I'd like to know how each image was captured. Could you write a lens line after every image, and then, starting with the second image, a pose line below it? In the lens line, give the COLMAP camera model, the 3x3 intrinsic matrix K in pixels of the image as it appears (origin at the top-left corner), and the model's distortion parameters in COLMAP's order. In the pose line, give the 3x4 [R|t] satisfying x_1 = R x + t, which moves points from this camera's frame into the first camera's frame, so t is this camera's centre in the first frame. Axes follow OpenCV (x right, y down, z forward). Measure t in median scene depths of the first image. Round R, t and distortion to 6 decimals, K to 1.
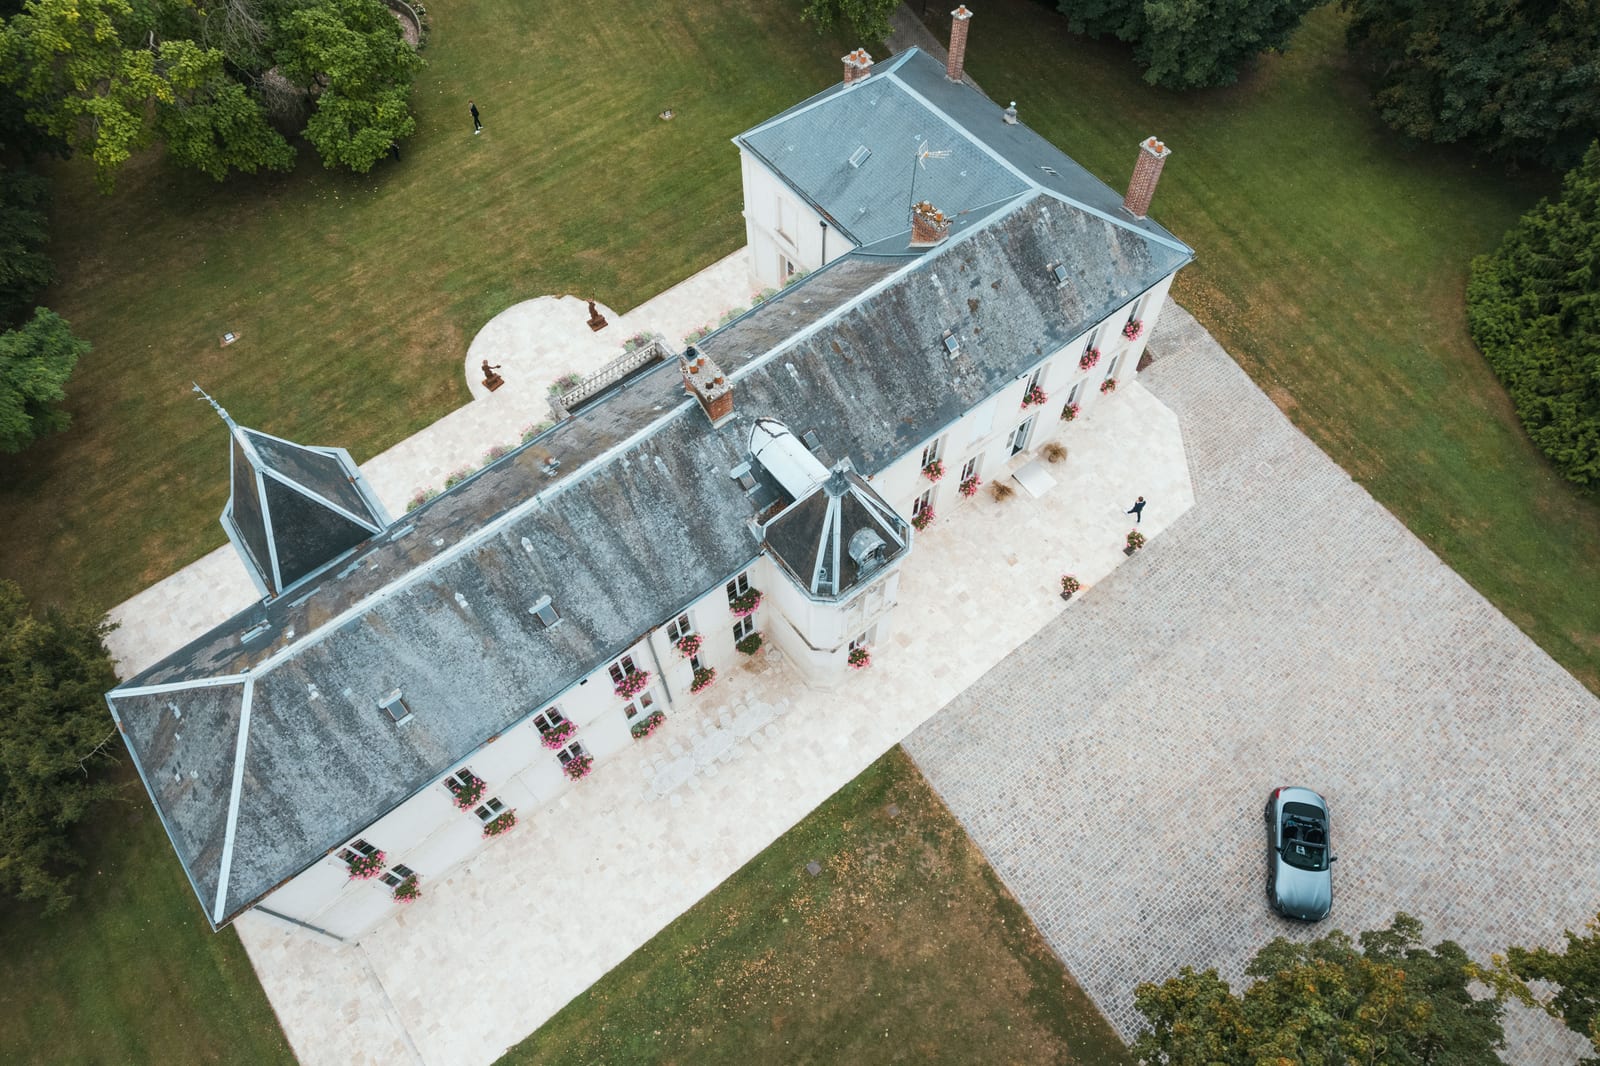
lens RADIAL K [[1021.4, 0, 801.3], [0, 1021.4, 542.0], [0, 0, 1]] dist [-0.068949, 0.070951]
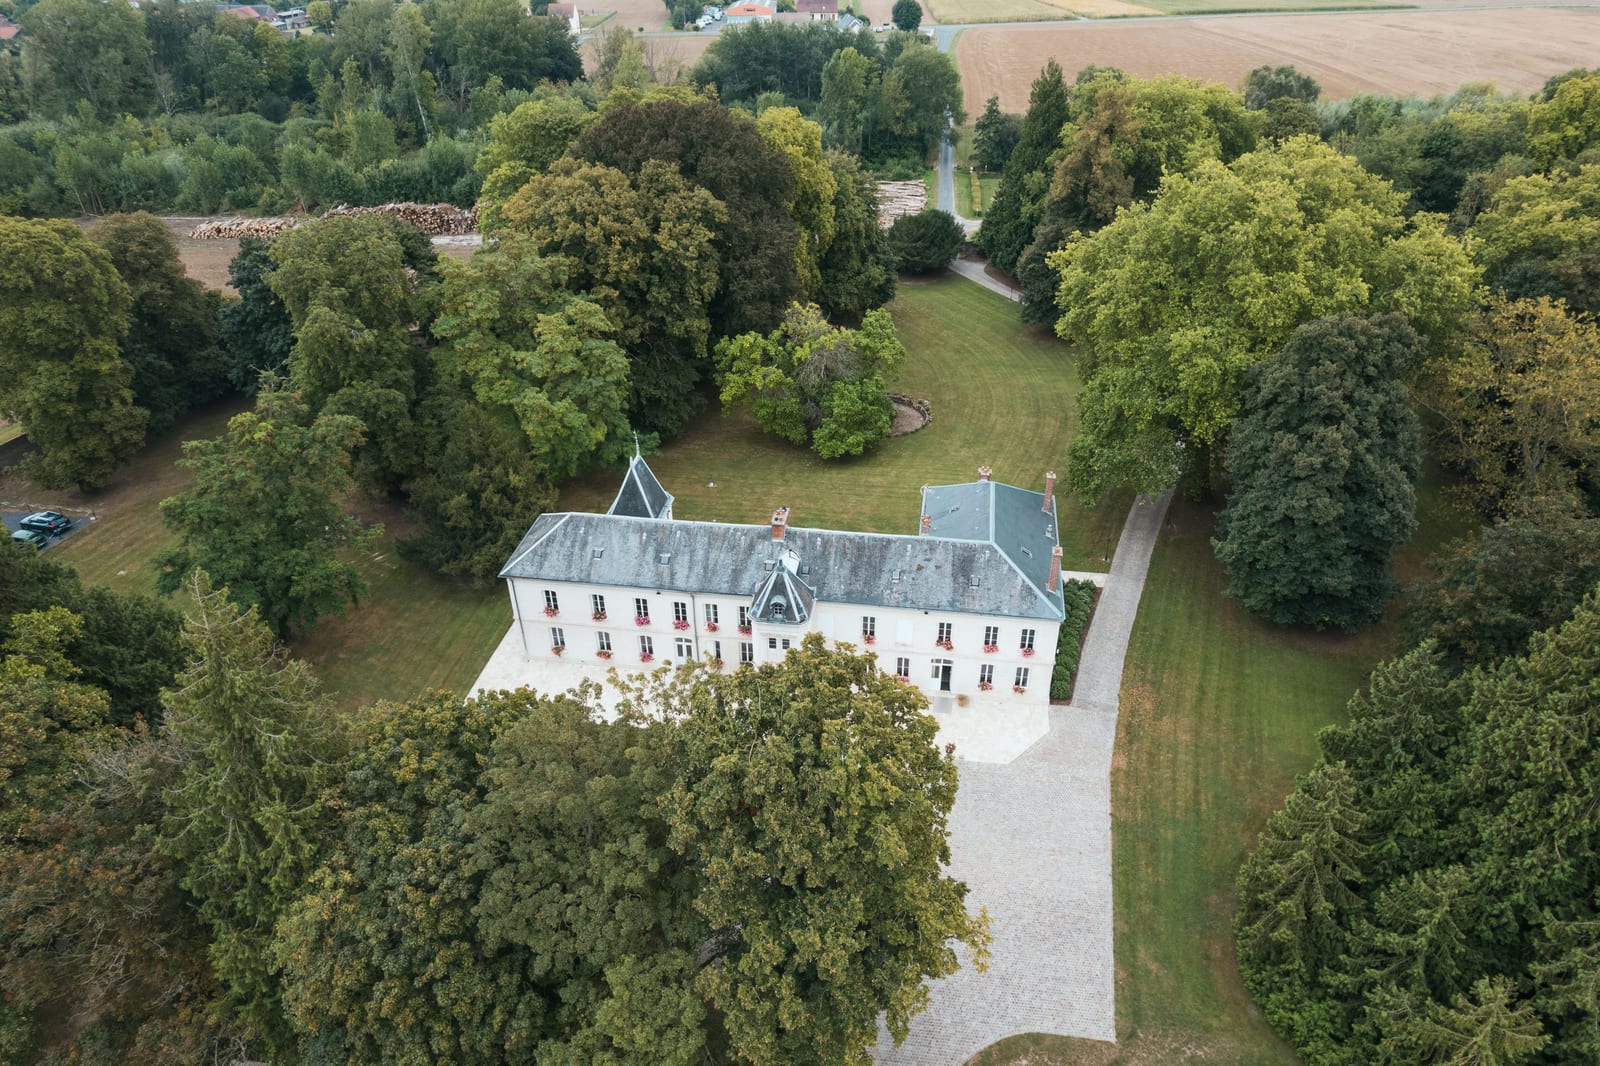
lens RADIAL K [[1021.4, 0, 801.3], [0, 1021.4, 542.0], [0, 0, 1]] dist [-0.068949, 0.070951]
pose [[0.683716, 0.401193, -0.609571, 1.244420], [-0.631961, 0.743213, -0.219679, 0.320936], [0.364908, 0.535423, 0.761685, -0.637812]]
